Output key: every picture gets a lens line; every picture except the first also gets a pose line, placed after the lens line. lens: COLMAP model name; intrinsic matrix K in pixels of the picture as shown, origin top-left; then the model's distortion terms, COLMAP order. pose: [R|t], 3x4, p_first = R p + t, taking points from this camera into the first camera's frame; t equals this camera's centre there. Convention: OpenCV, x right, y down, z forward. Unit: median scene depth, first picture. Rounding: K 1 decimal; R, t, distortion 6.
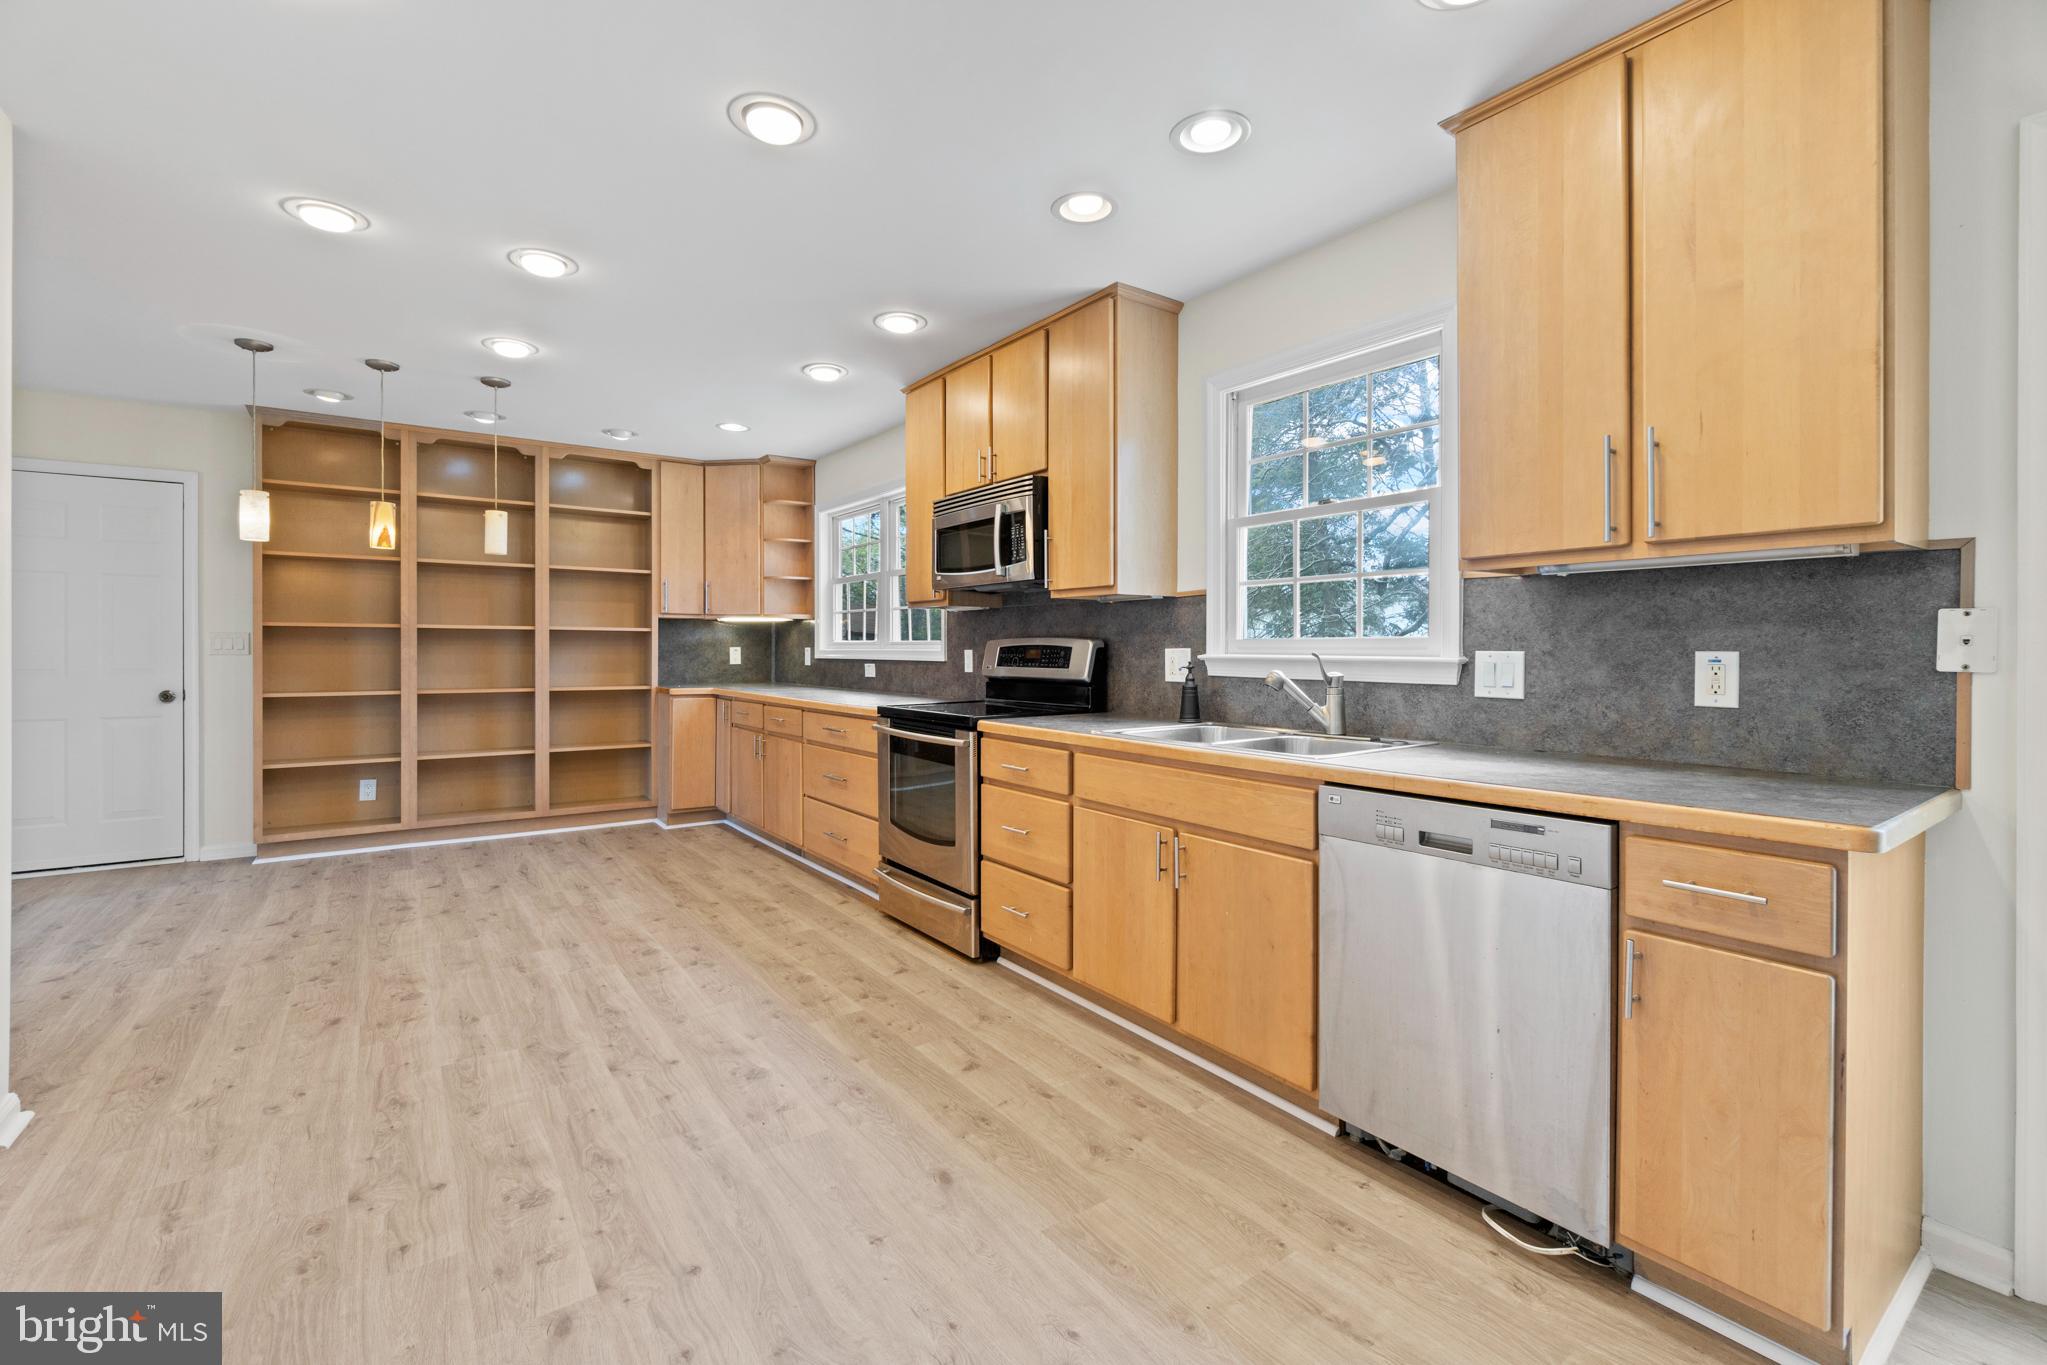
lens RADIAL K [[884.3, 0, 1014.8], [0, 884.3, 655.7], [0, 0, 1]] dist [-0.003364, 0.000209]
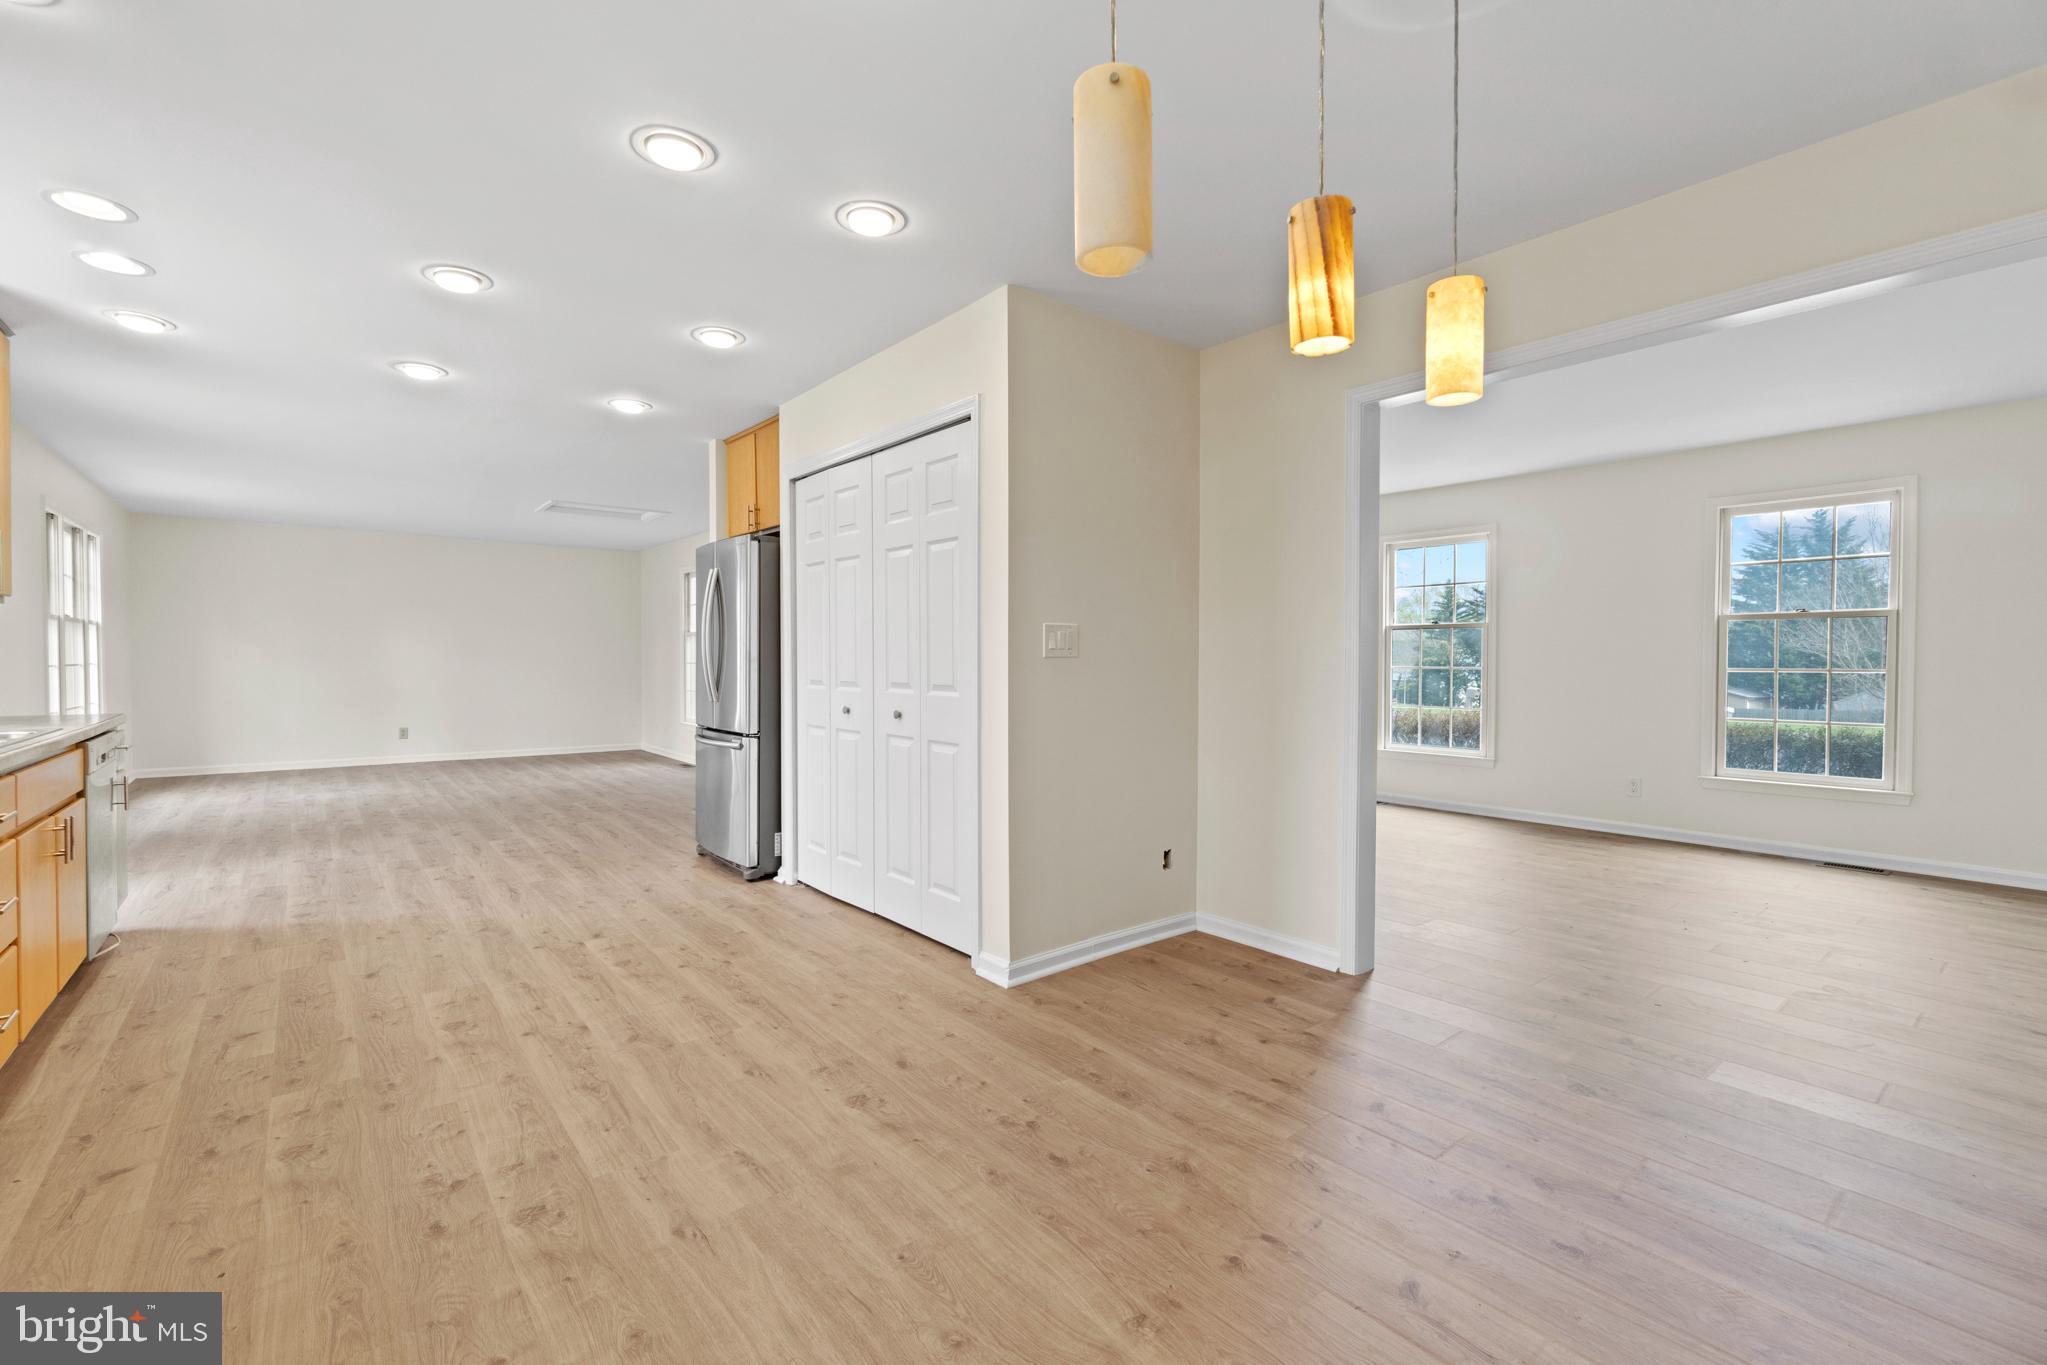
lens RADIAL K [[884.3, 0, 1014.8], [0, 884.3, 655.7], [0, 0, 1]] dist [-0.003364, 0.000209]
pose [[-0.998299, -0.006644, -0.057926, -0.808326], [-0.006802, 0.999974, 0.002534, -0.009192], [0.057908, 0.002924, -0.998318, 1.862850]]
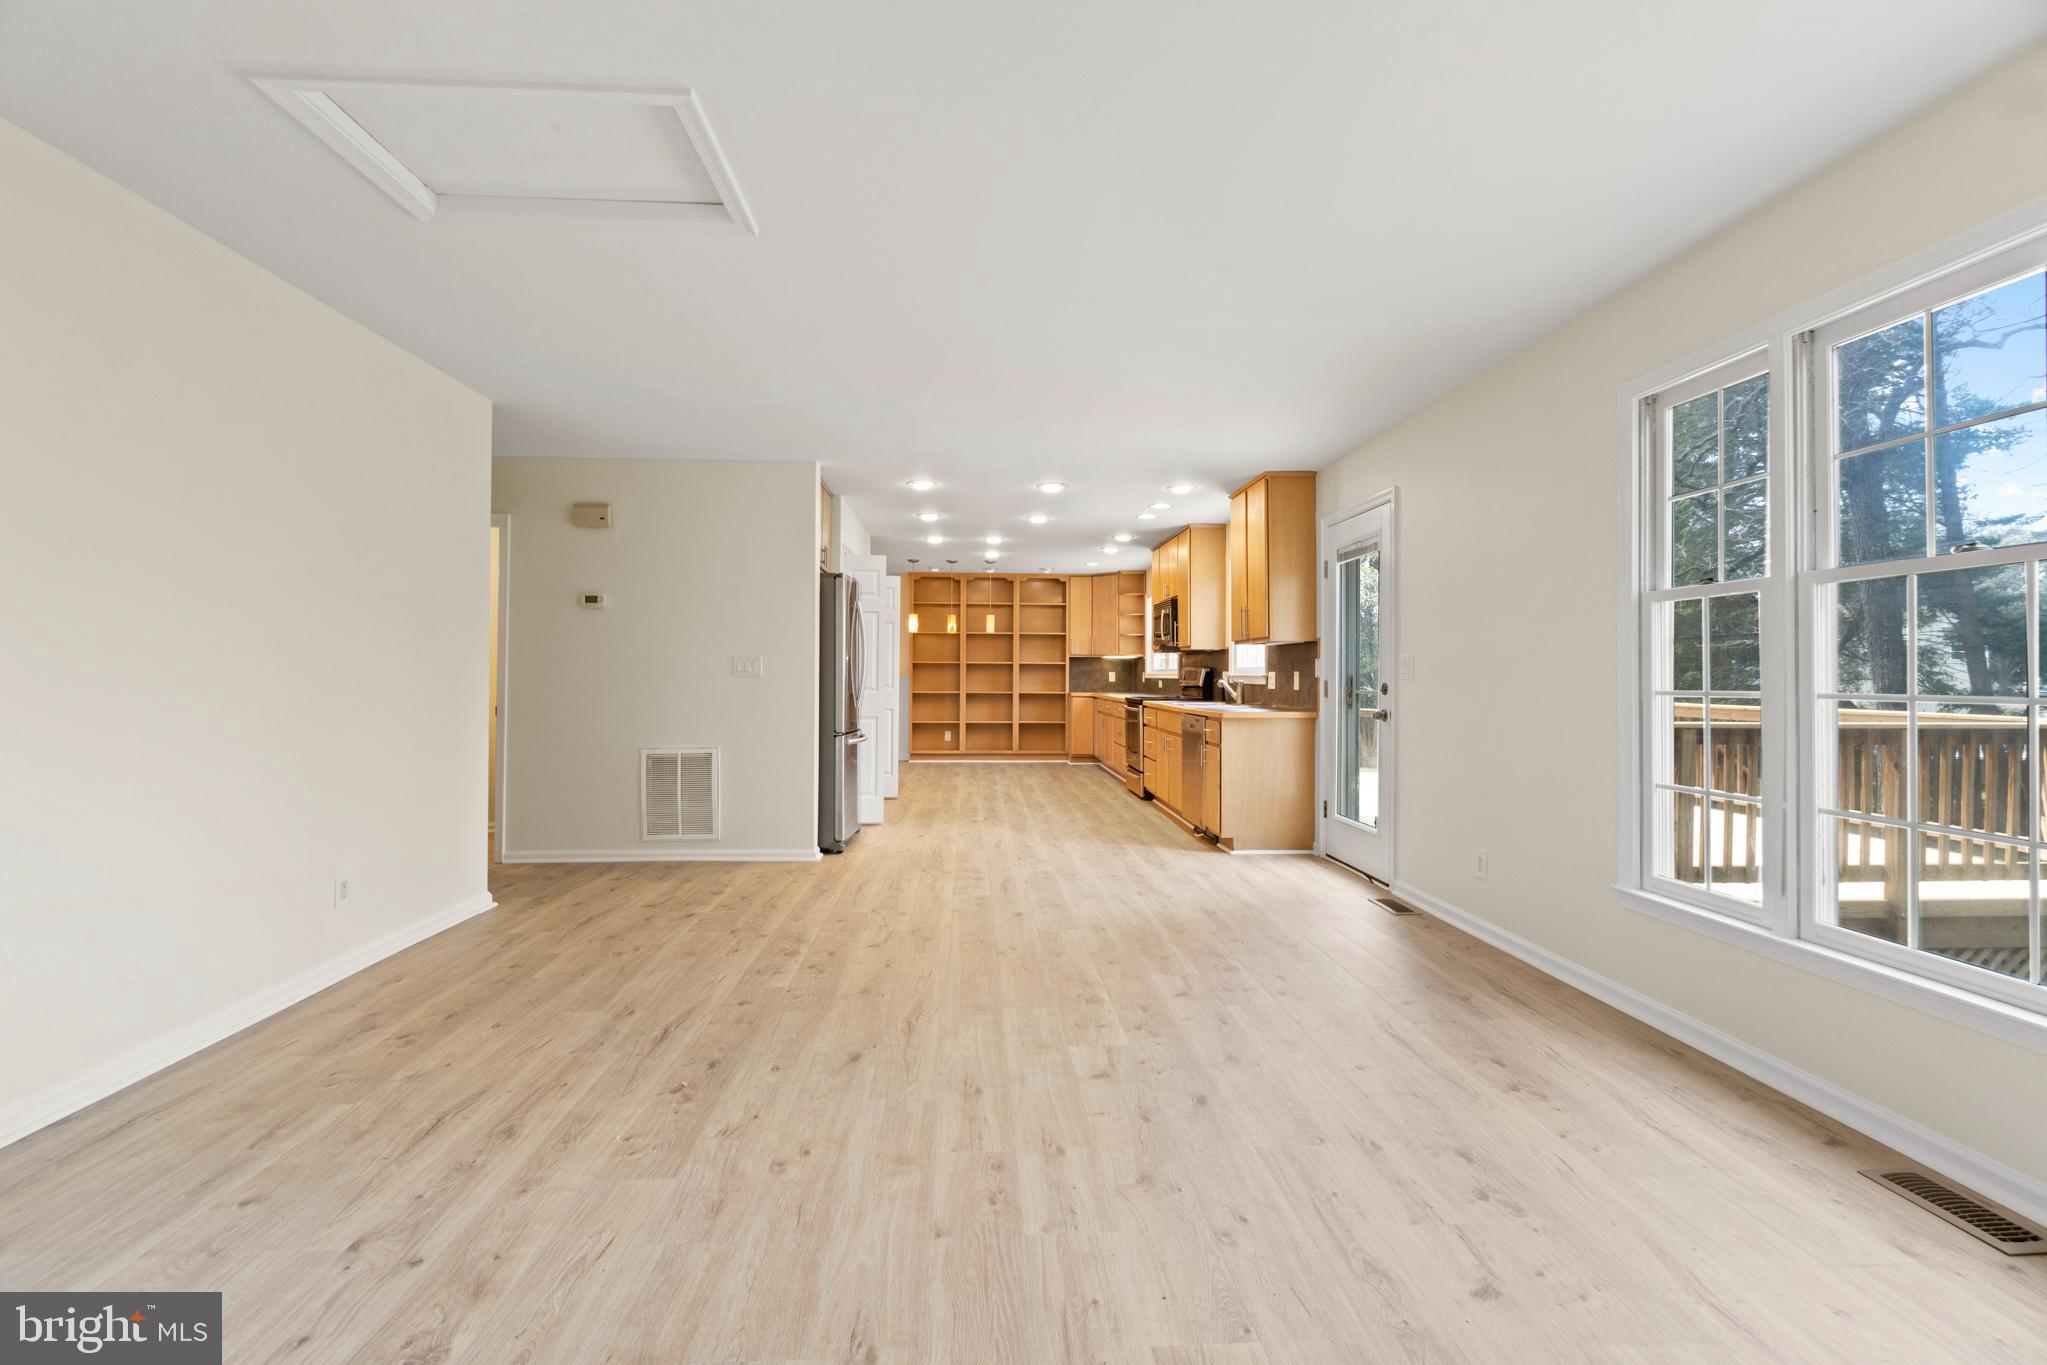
lens RADIAL K [[876.4, 0, 1015.7], [0, 876.4, 667.2], [0, 0, 1]] dist [-0.004159, -0.000243]
pose [[0.843301, -0.003159, -0.537432, 1.113115], [-0.006553, 0.999848, -0.016160, 0.024258], [0.537401, 0.017149, 0.843152, -1.437552]]
